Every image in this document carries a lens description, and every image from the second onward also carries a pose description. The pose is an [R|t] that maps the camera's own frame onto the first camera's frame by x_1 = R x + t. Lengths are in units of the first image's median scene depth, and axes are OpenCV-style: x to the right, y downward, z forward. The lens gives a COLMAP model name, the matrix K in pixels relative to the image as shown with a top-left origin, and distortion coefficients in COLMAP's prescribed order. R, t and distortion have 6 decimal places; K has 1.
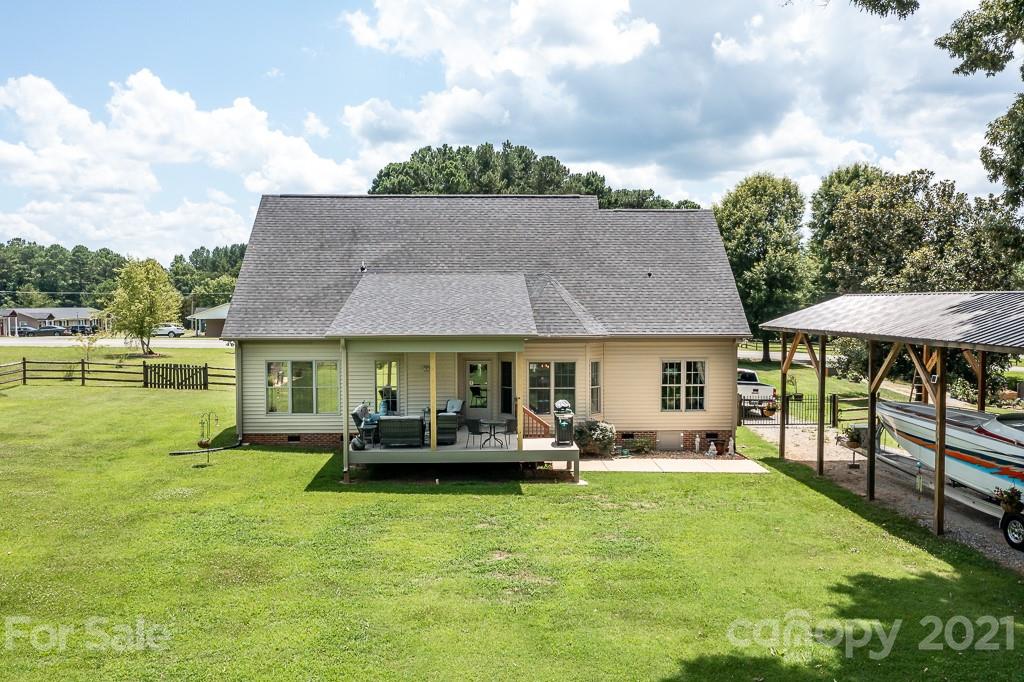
lens RADIAL K [[805.6, 0, 512.0], [0, 805.6, 341.0], [0, 0, 1]] dist [0.012625, 0.011601]
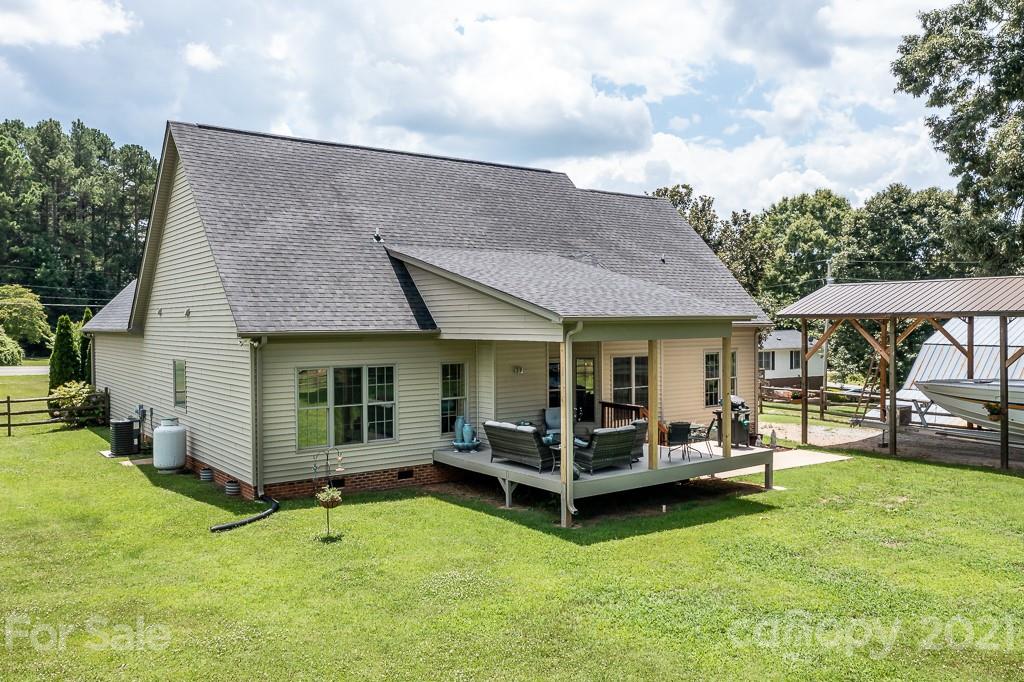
lens RADIAL K [[805.6, 0, 512.0], [0, 805.6, 341.0], [0, 0, 1]] dist [0.012625, 0.011601]
pose [[0.826797, -0.018618, 0.562192, -0.517649], [0.032996, 0.999336, -0.015431, 0.018088], [-0.561532, 0.031308, 0.826863, 0.358733]]
